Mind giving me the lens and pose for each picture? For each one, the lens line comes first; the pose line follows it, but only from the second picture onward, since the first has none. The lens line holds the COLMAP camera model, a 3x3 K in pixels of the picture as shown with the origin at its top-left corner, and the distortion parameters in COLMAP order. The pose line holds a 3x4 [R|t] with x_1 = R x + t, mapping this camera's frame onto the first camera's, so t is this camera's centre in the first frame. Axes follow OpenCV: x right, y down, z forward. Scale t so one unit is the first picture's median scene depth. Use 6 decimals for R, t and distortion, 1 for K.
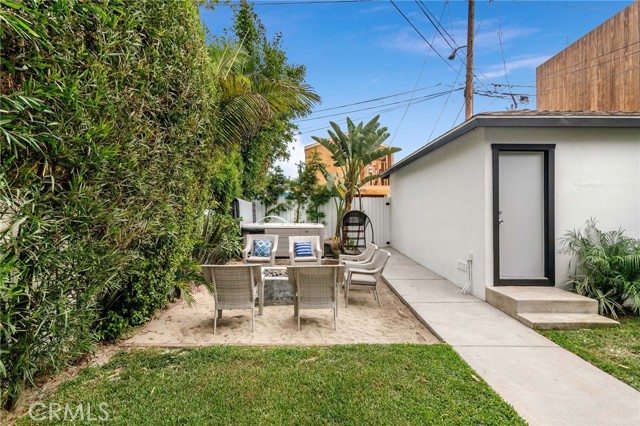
lens RADIAL K [[311.5, 0, 316.8], [0, 311.5, 217.3], [0, 0, 1]] dist [-0.002119, -0.000178]
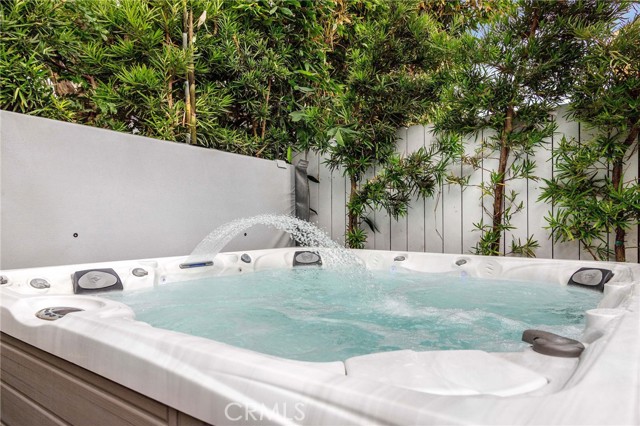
lens RADIAL K [[450.8, 0, 317.9], [0, 450.8, 219.1], [0, 0, 1]] dist [0.003780, 0.001612]
pose [[0.773023, -0.009667, -0.634304, 0.028139], [0.001336, 0.999906, -0.013611, 0.002081], [0.634376, 0.009674, 0.772964, 0.729517]]
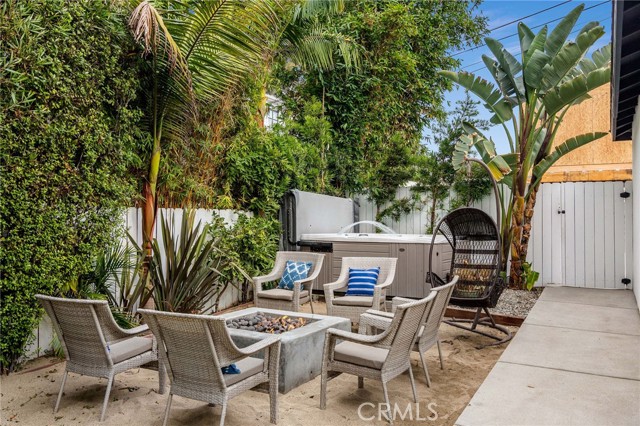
lens RADIAL K [[495.0, 0, 319.0], [0, 495.0, 216.1], [0, 0, 1]] dist [0.001873, -0.001011]
pose [[0.859186, -0.003705, -0.511649, 0.215417], [-0.006919, 0.999798, -0.018858, 0.004375], [0.511616, 0.019743, 0.858987, 0.154240]]
